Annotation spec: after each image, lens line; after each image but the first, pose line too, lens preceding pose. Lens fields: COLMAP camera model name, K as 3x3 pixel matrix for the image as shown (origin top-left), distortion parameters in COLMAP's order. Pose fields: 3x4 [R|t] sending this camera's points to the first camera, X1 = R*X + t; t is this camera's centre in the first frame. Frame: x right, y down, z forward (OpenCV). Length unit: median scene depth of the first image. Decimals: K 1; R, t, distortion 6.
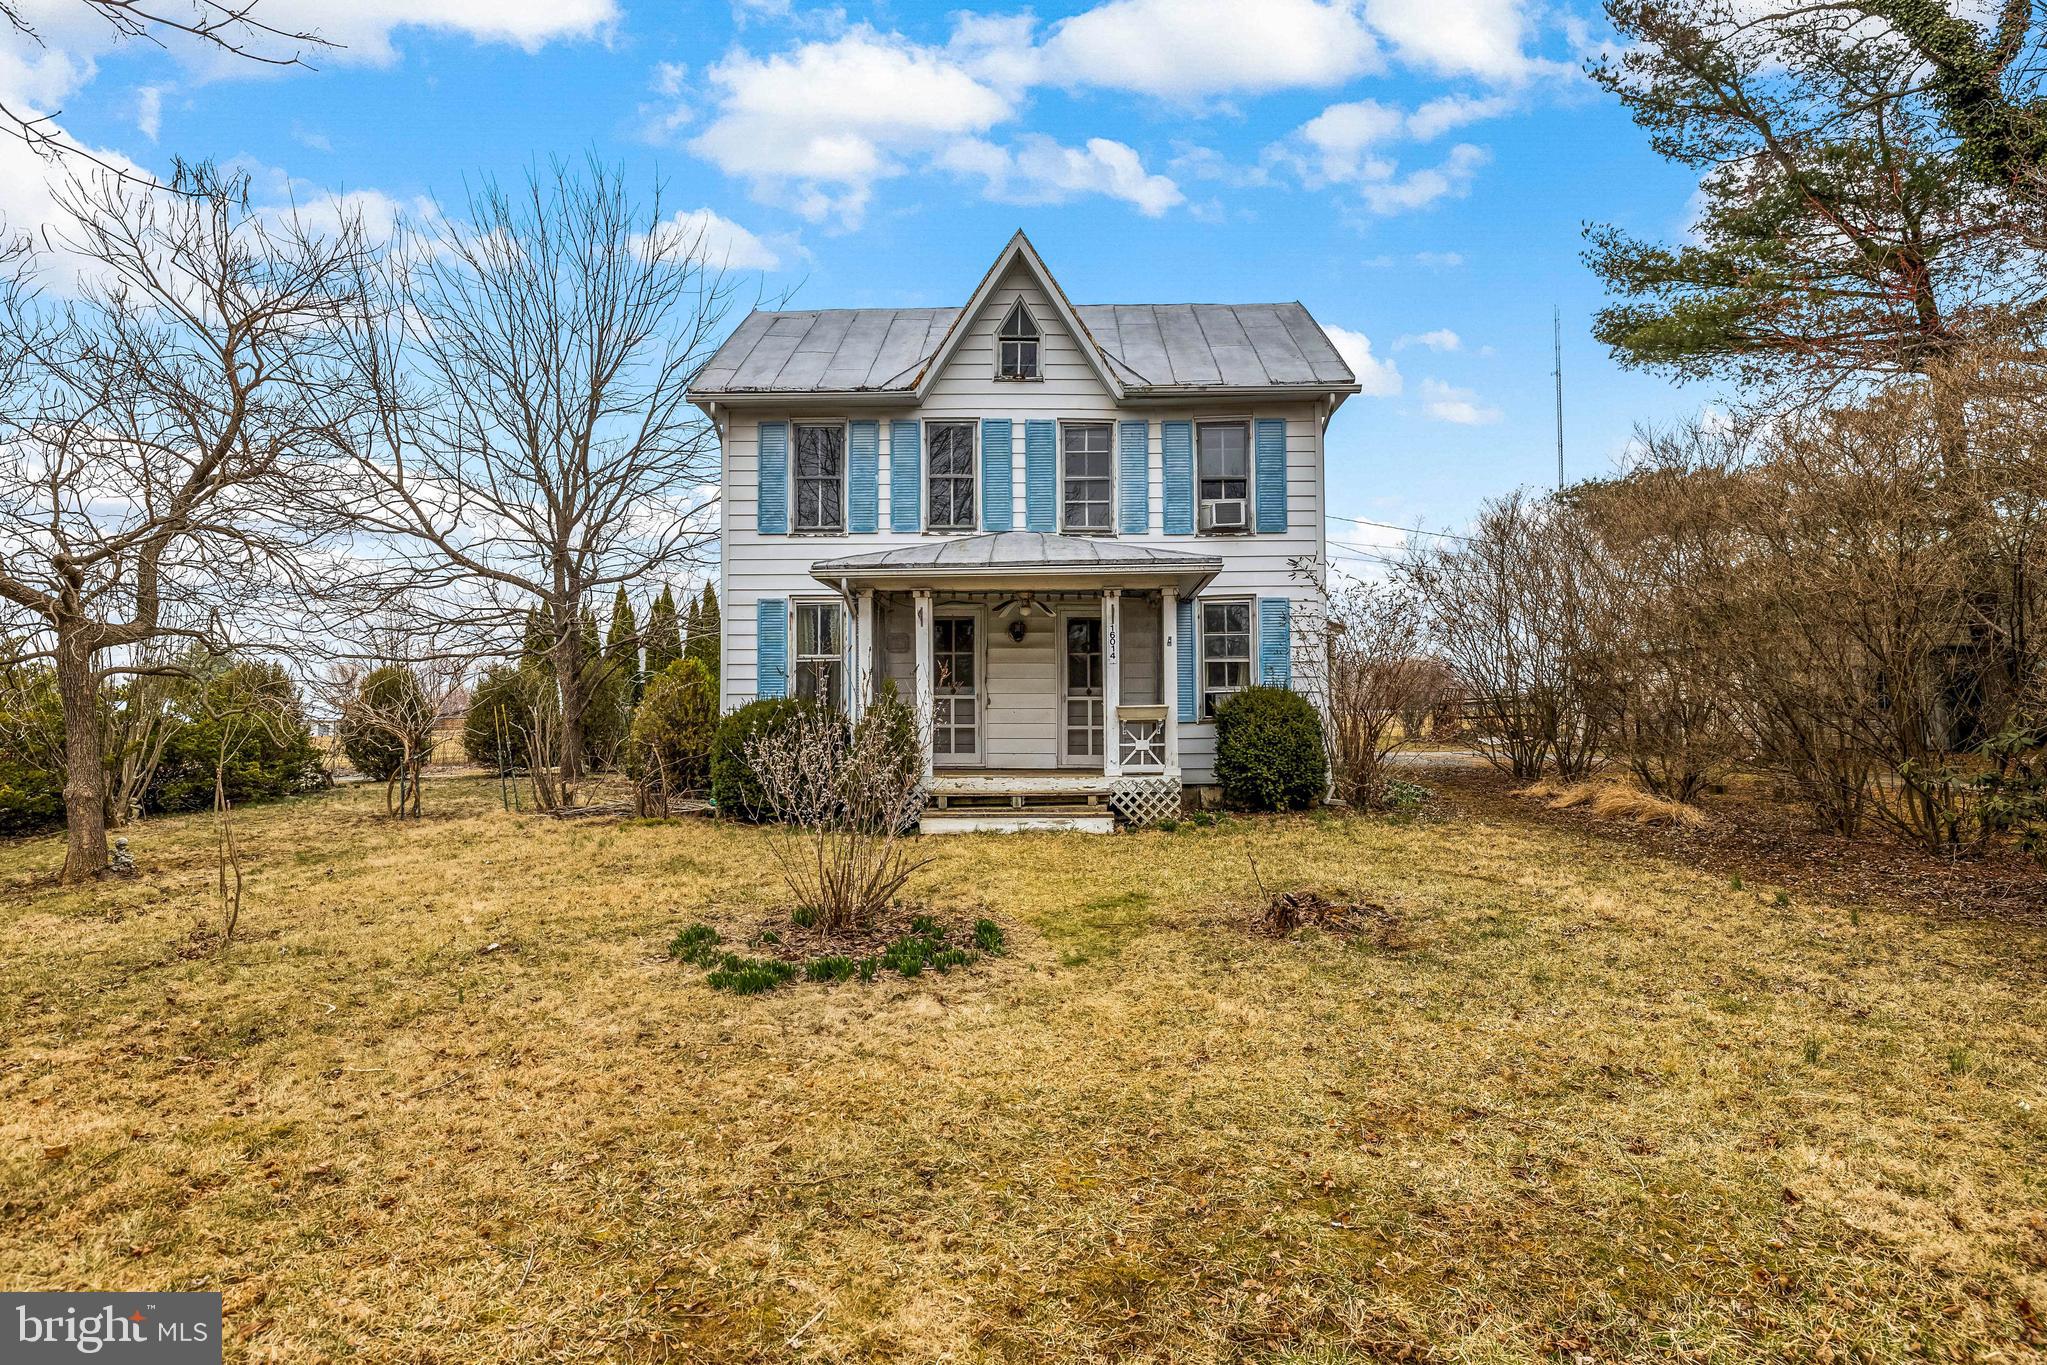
lens RADIAL K [[979.6, 0, 1005.6], [0, 979.6, 718.3], [0, 0, 1]] dist [0.000159, -0.000146]
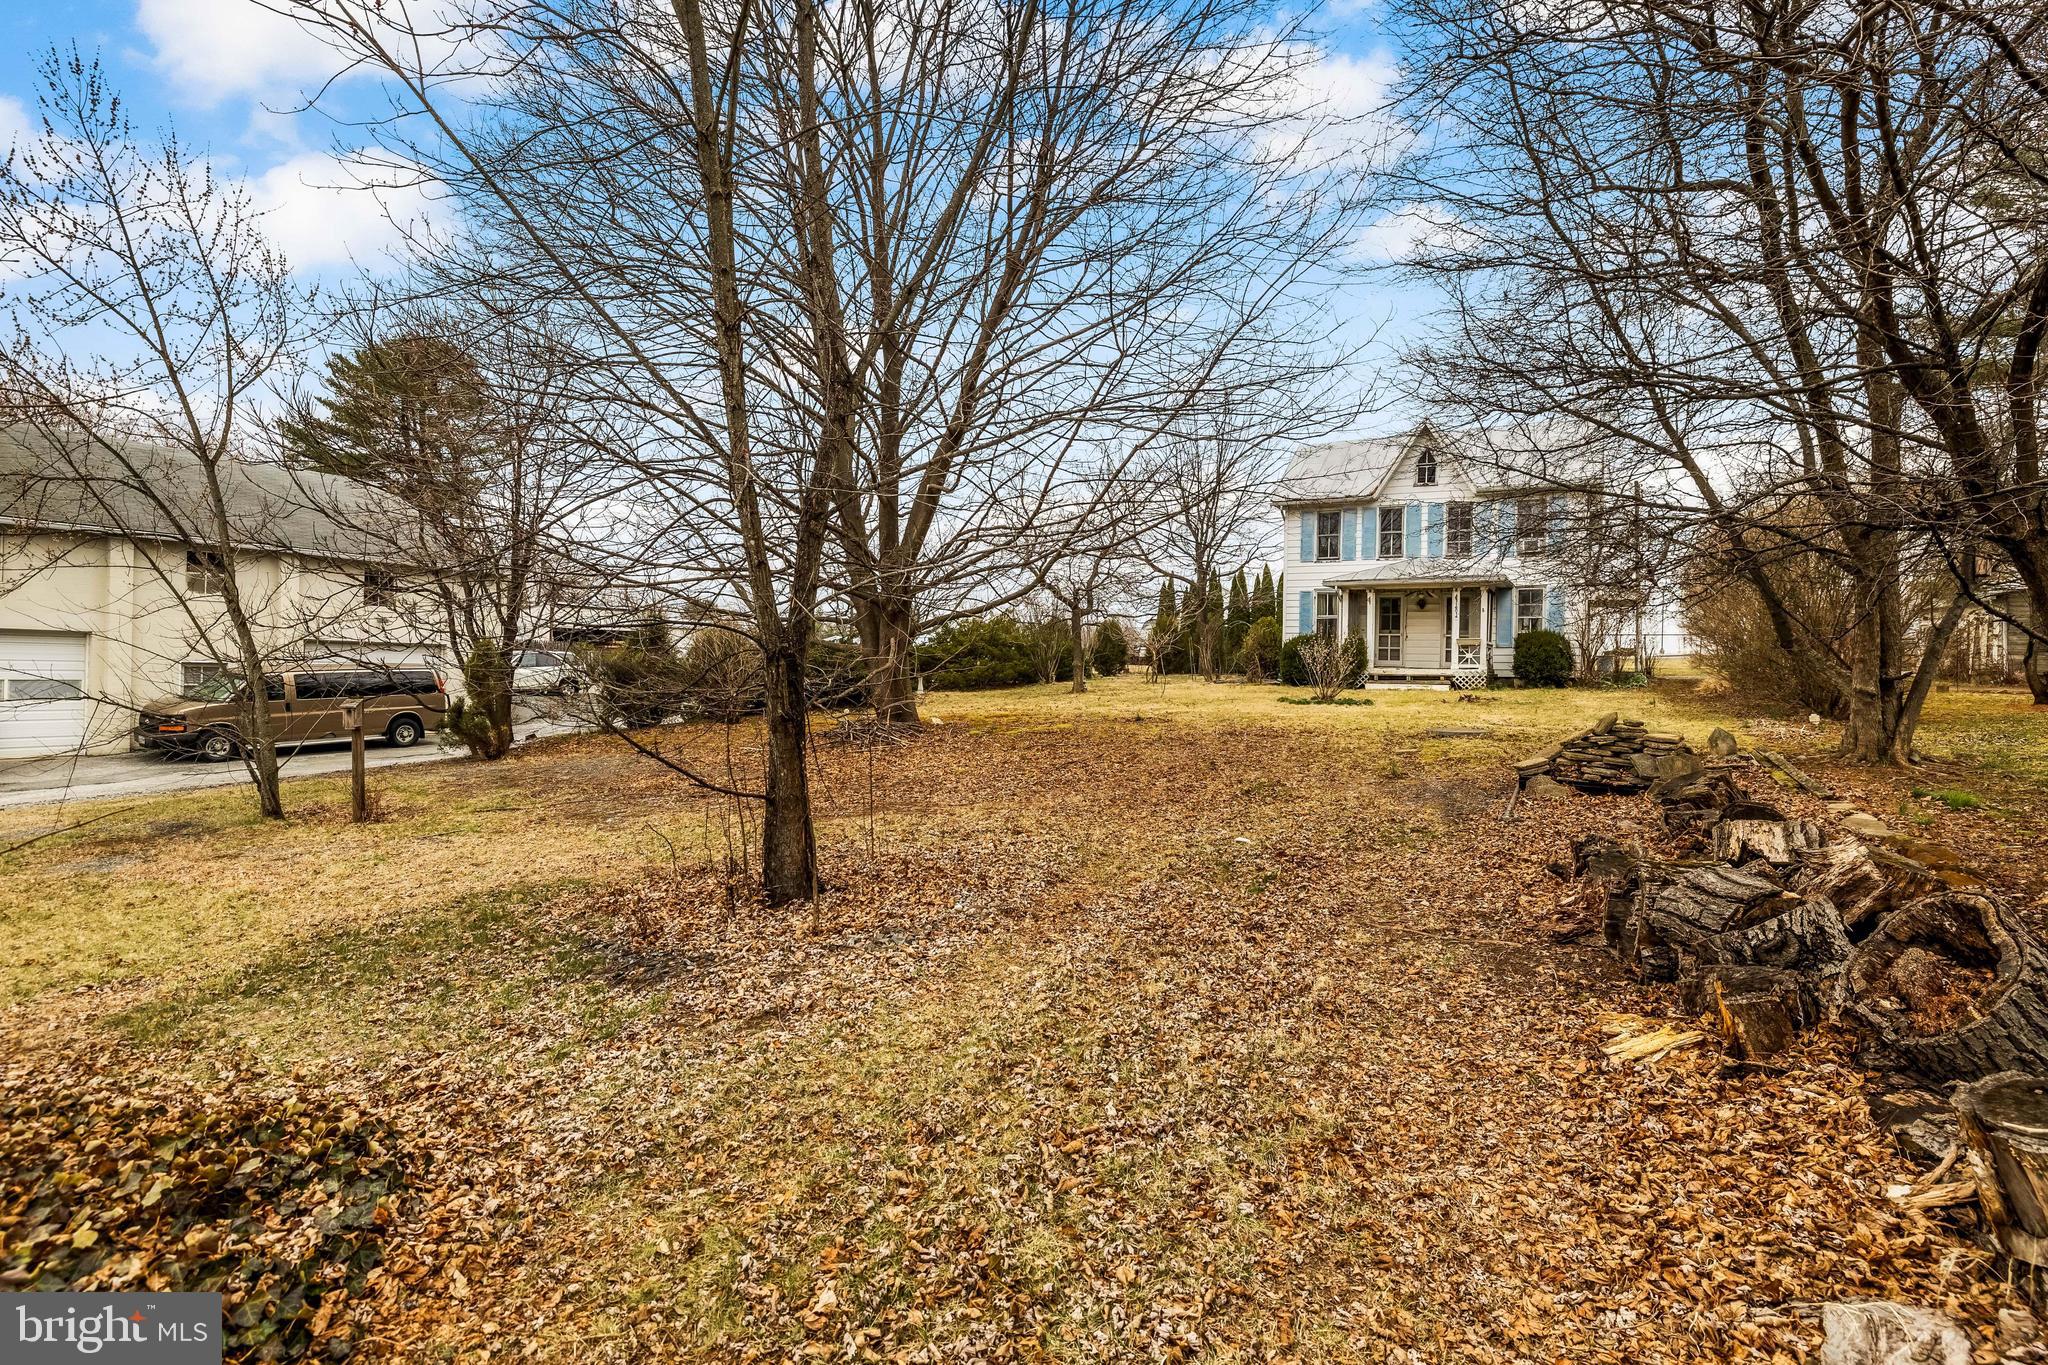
lens RADIAL K [[980.1, 0, 1038.1], [0, 980.1, 669.8], [0, 0, 1]] dist [0.000159, -0.000146]
pose [[0.878648, 0.020651, -0.477024, 0.297817], [-0.015492, 0.999771, 0.014745, 0.036104], [0.477219, -0.005565, 0.878767, -1.271479]]
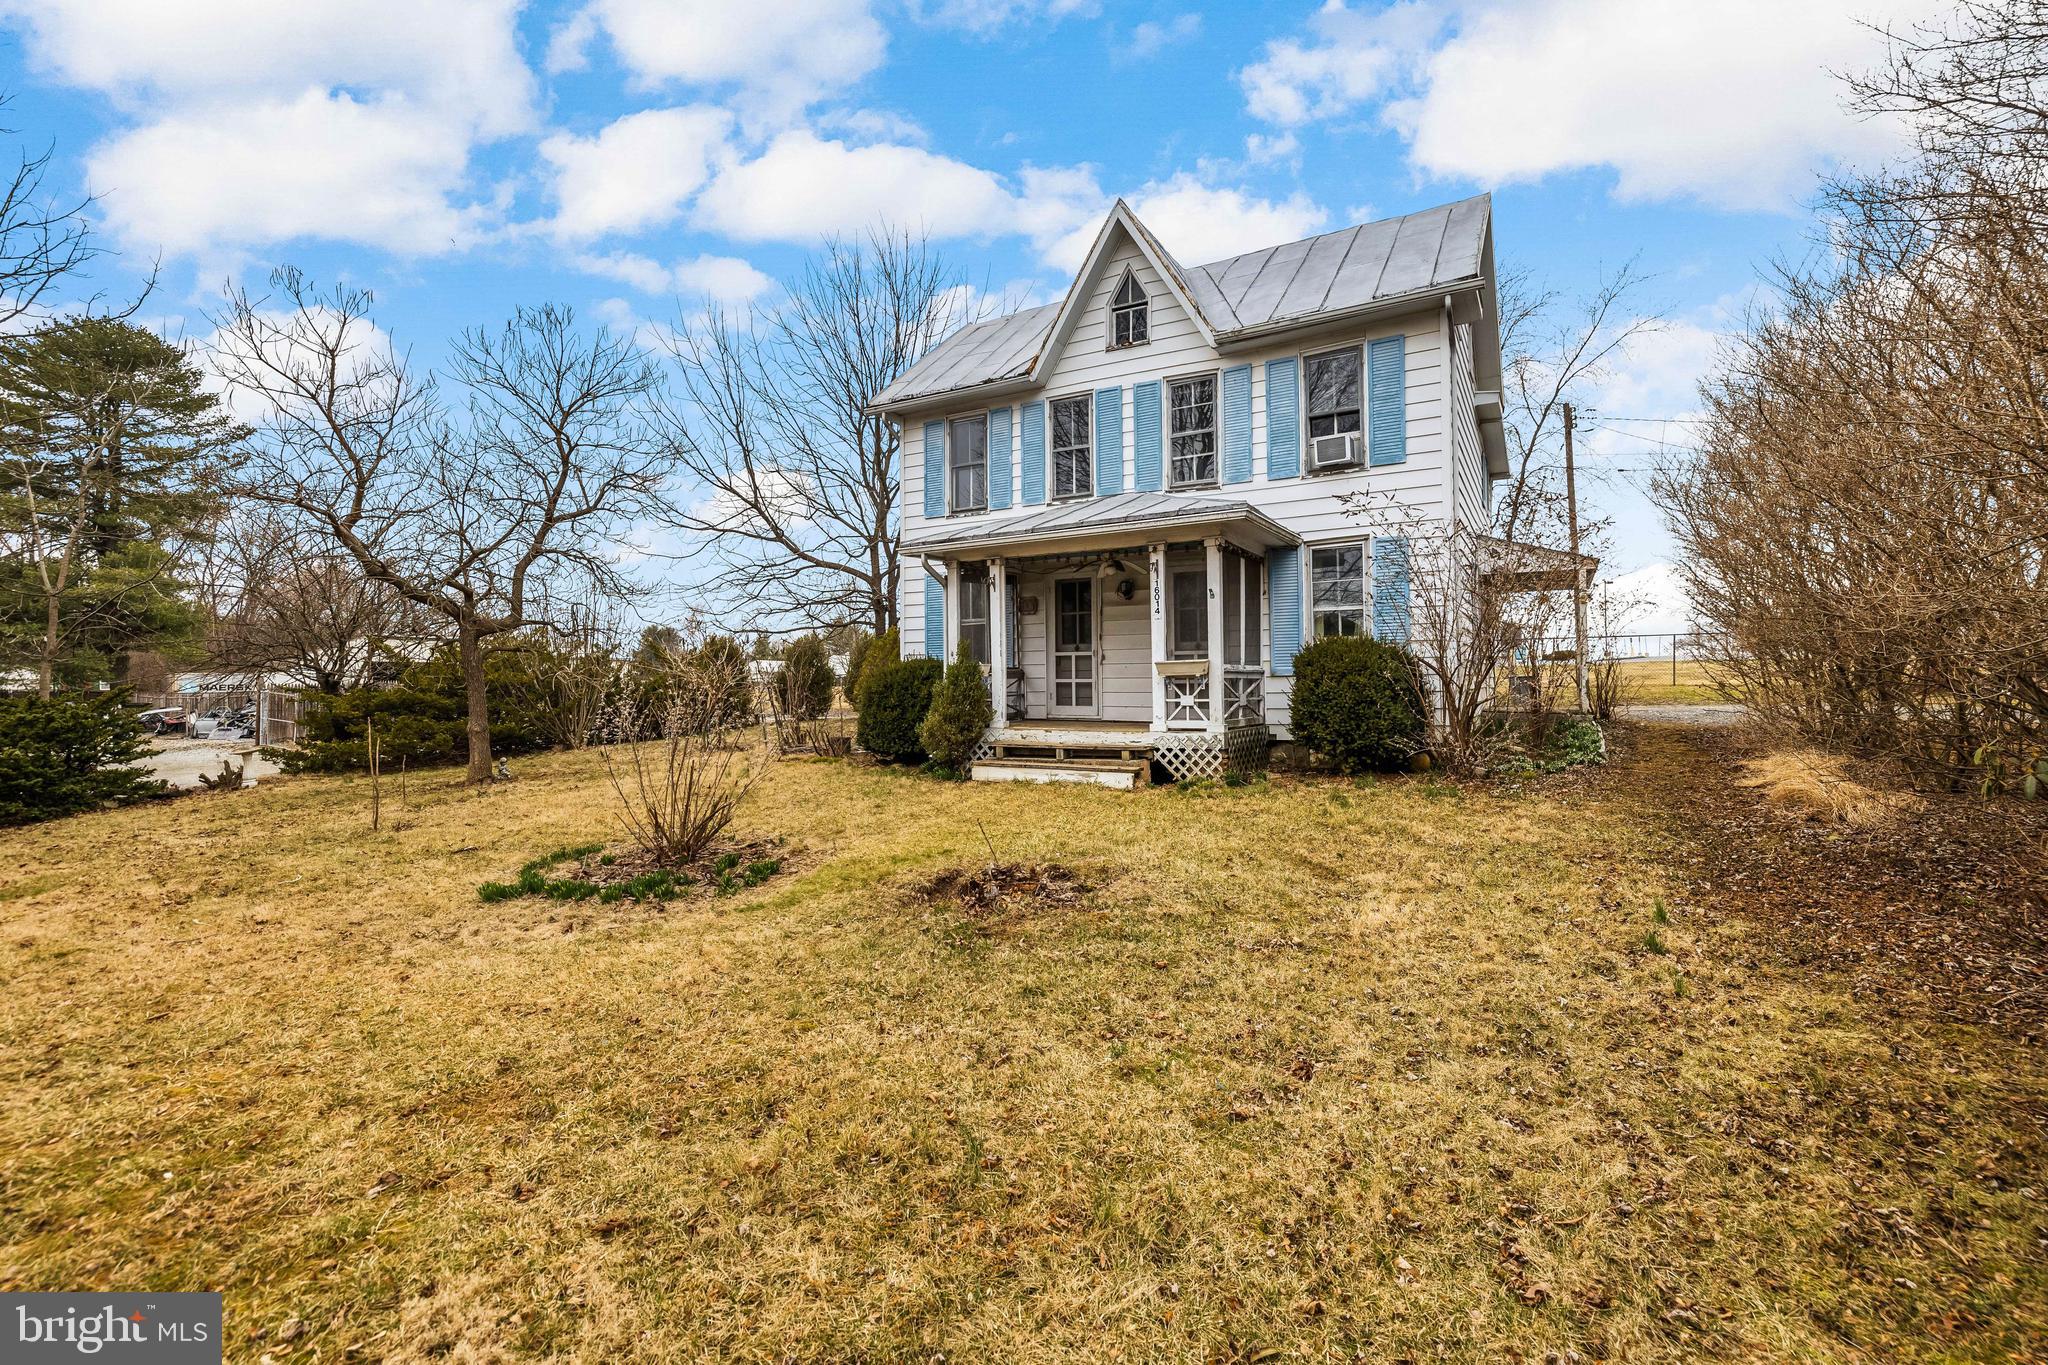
lens RADIAL K [[869.3, 0, 1028.7], [0, 869.3, 681.1], [0, 0, 1]] dist [0.000017, 0.000287]
pose [[0.881295, -0.004320, -0.472547, 0.355027], [0.012488, 0.999822, 0.014149, -0.005720], [0.472401, -0.018370, 0.881192, 0.134556]]
